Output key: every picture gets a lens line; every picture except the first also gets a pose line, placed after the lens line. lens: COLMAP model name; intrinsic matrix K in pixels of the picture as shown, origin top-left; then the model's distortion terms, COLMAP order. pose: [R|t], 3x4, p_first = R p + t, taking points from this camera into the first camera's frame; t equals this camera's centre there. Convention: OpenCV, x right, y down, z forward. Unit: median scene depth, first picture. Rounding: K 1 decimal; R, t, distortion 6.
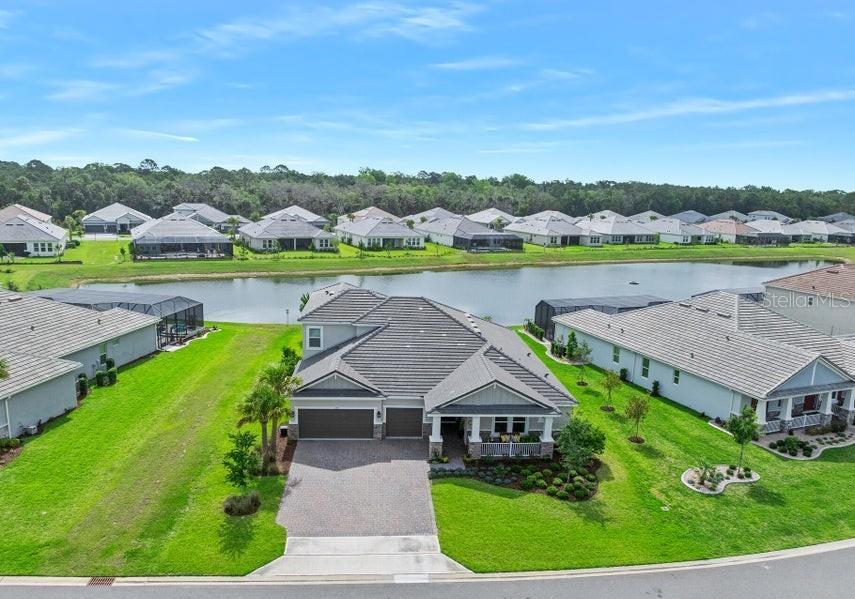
lens RADIAL K [[670.5, 0, 464.1], [0, 670.5, 300.7], [0, 0, 1]] dist [-0.056764, -0.005352]
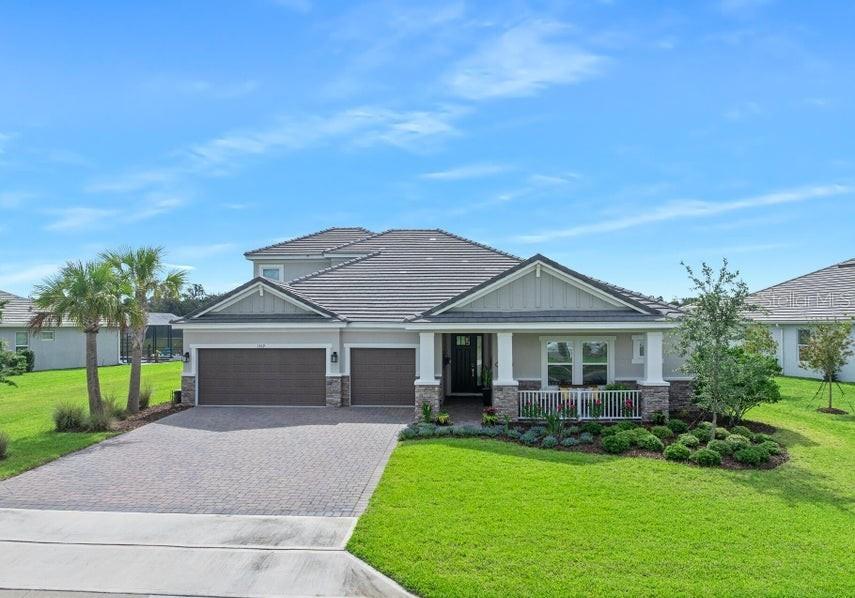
lens RADIAL K [[611.2, 0, 449.9], [0, 611.2, 309.4], [0, 0, 1]] dist [-0.047692, 0.004119]
pose [[0.984932, -0.057634, -0.163055, 0.052140], [0.020040, 0.974520, -0.223405, 0.249616], [0.171776, 0.216771, 0.960991, 0.528076]]
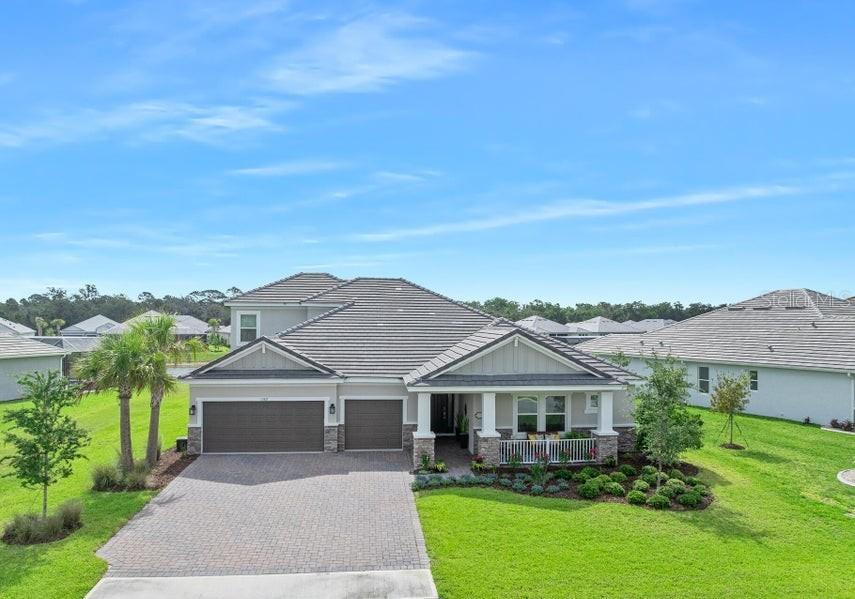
lens RADIAL K [[611.2, 0, 449.9], [0, 611.2, 309.9], [0, 0, 1]] dist [-0.047692, 0.004119]
pose [[0.999072, -0.042784, 0.004977, -0.016094], [0.042863, 0.976167, -0.212746, 0.208706], [0.004244, 0.212762, 0.977095, 0.426479]]
